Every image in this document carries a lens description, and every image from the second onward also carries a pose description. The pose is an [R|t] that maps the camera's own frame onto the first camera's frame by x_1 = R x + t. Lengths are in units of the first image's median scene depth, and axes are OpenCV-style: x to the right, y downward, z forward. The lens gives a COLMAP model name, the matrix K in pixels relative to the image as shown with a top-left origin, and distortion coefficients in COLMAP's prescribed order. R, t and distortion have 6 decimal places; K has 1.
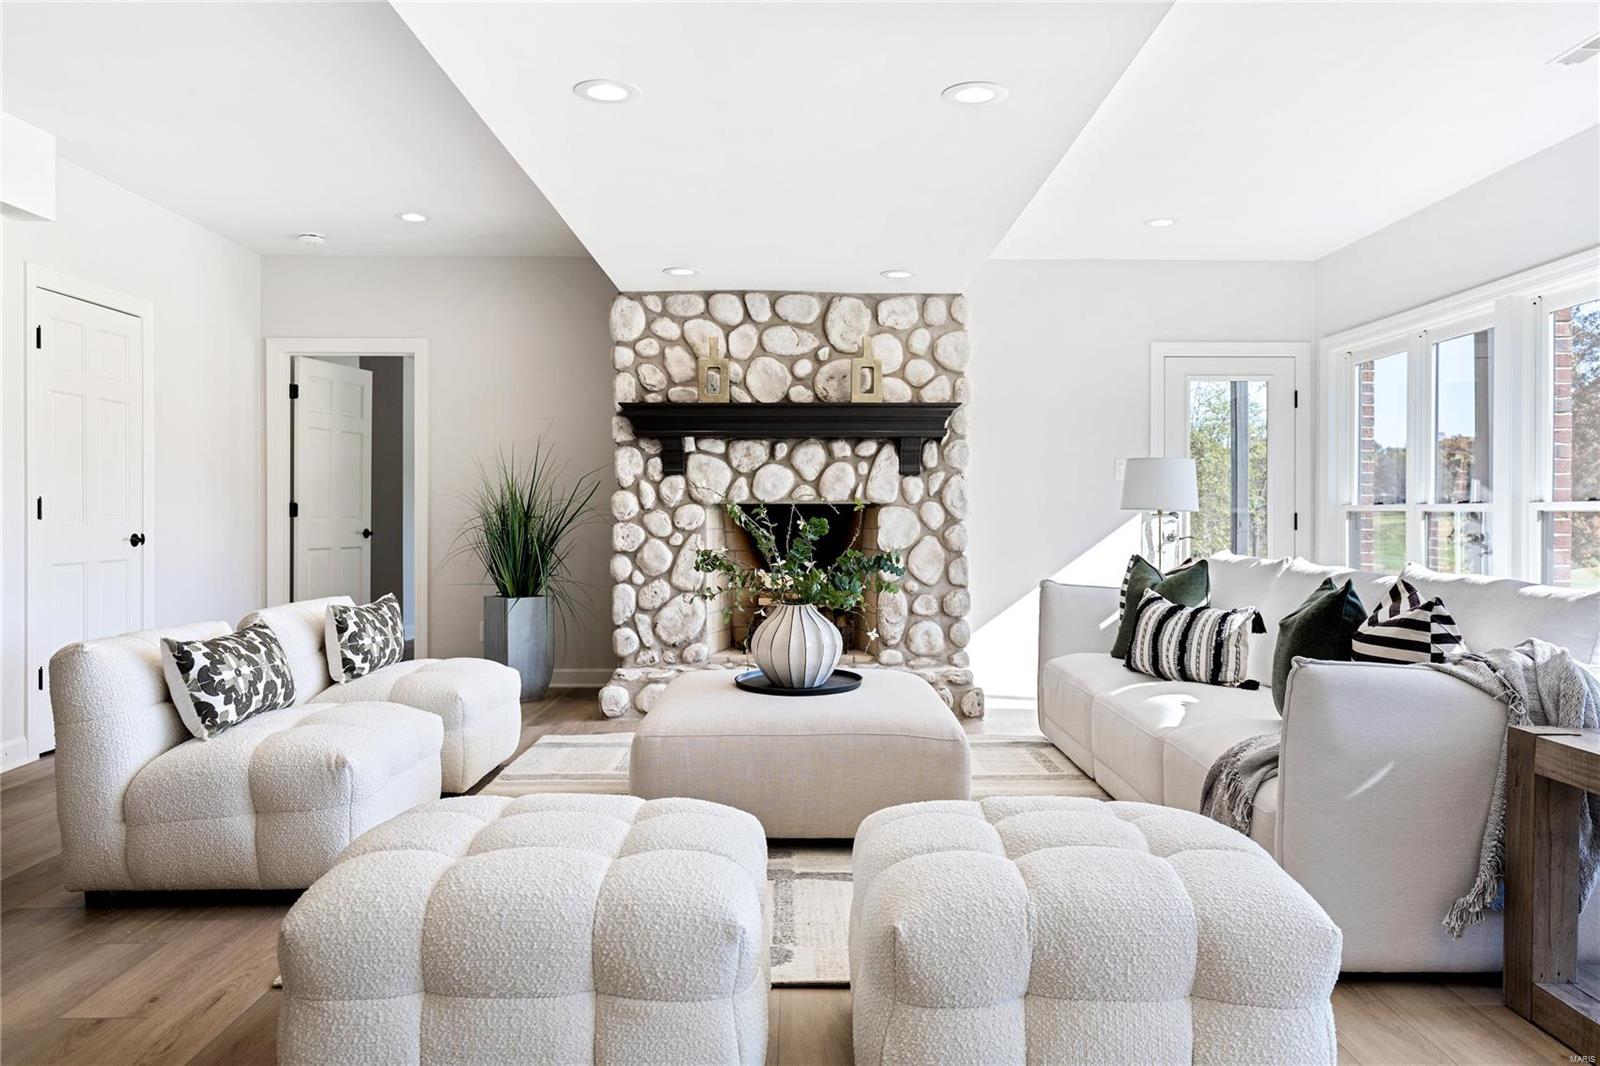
lens RADIAL K [[1184.2, 0, 814.4], [0, 1184.2, 524.0], [0, 0, 1]] dist [0.003772, -0.009066]
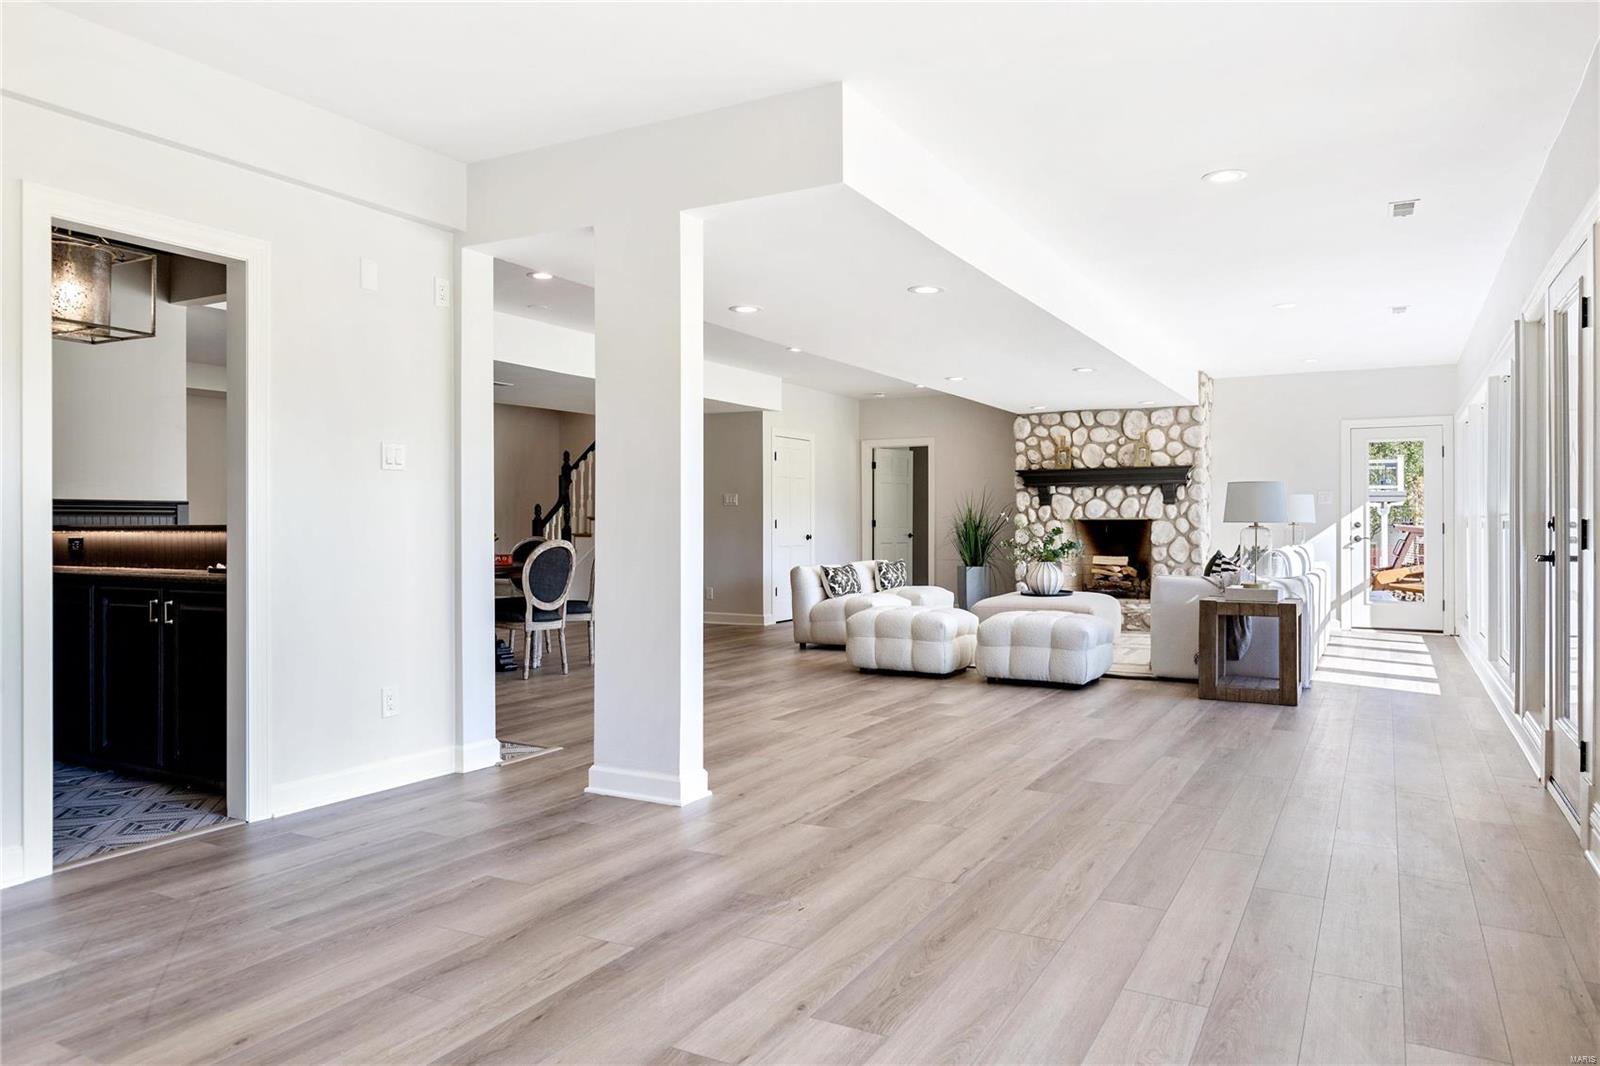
lens RADIAL K [[1090.4, 0, 803.2], [0, 1090.4, 525.6], [0, 0, 1]] dist [-0.008947, -0.000833]
pose [[0.873003, -0.003401, -0.487704, 0.416280], [0.000297, 0.999979, -0.006440, 0.004105], [0.487715, 0.005477, 0.872986, -0.786138]]
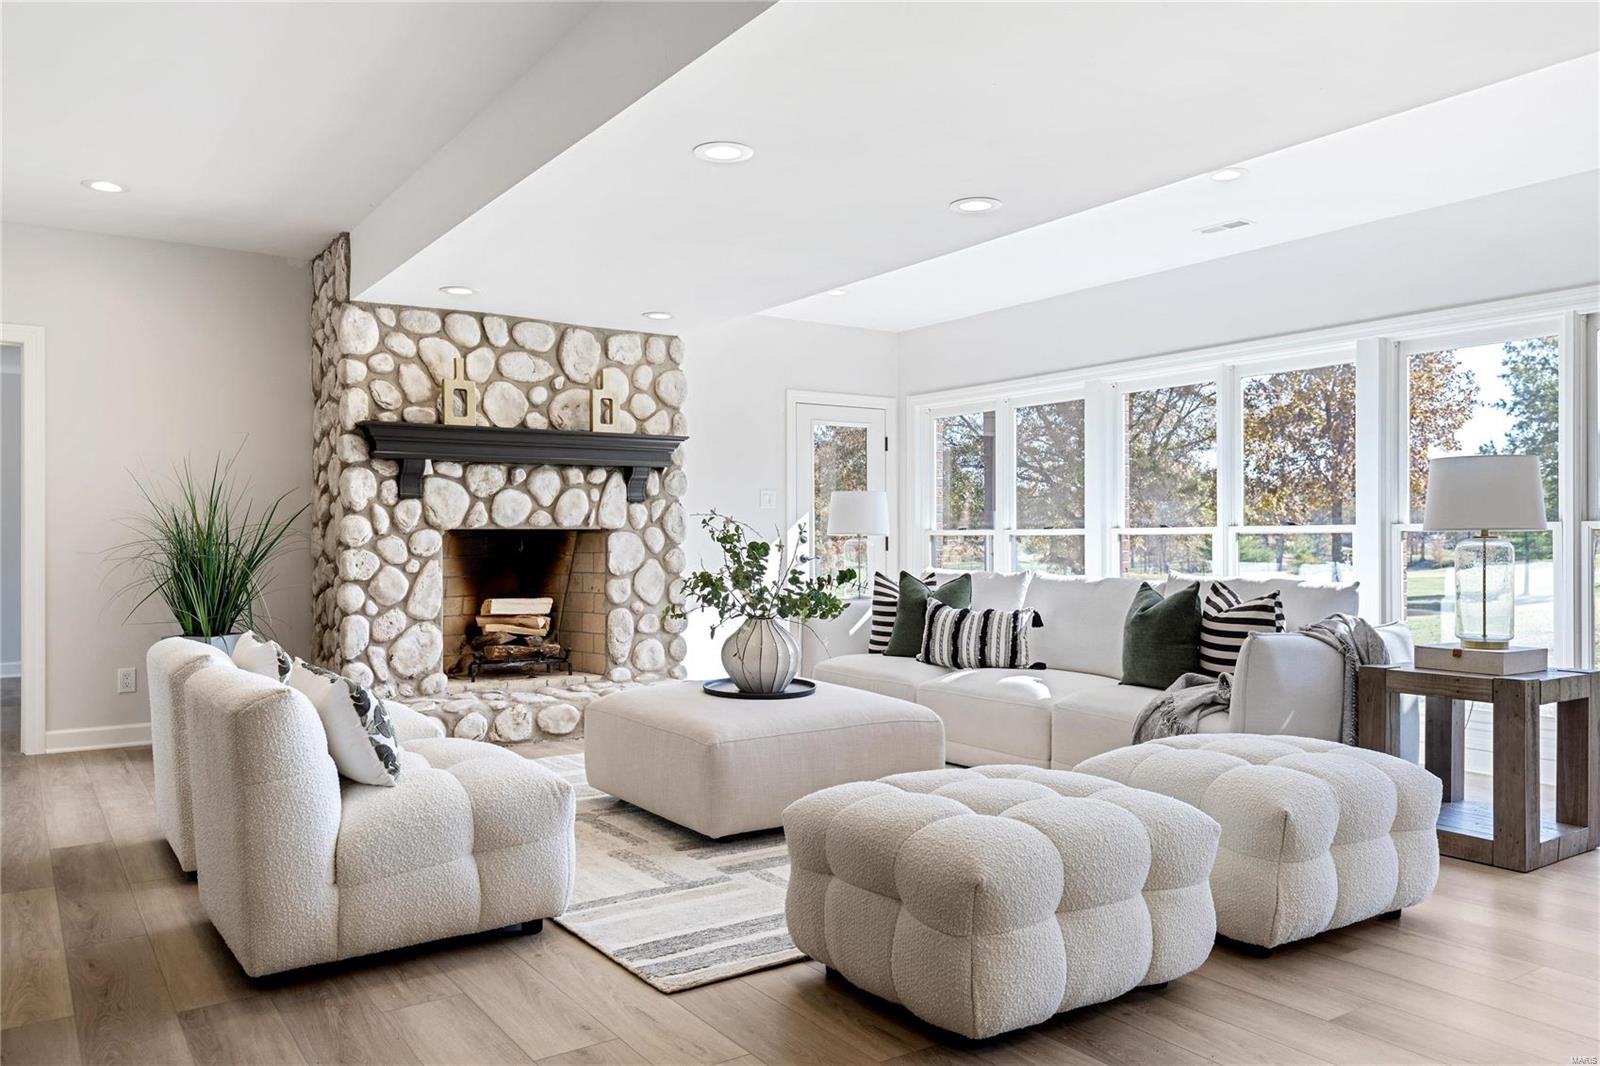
lens RADIAL K [[1184.2, 0, 825.2], [0, 1184.2, 539.5], [0, 0, 1]] dist [0.003772, -0.009066]
pose [[0.829413, -0.004347, 0.558619, -0.374047], [0.008876, 0.999946, -0.005397, -0.000418], [-0.558565, 0.009434, 0.829407, 0.023233]]
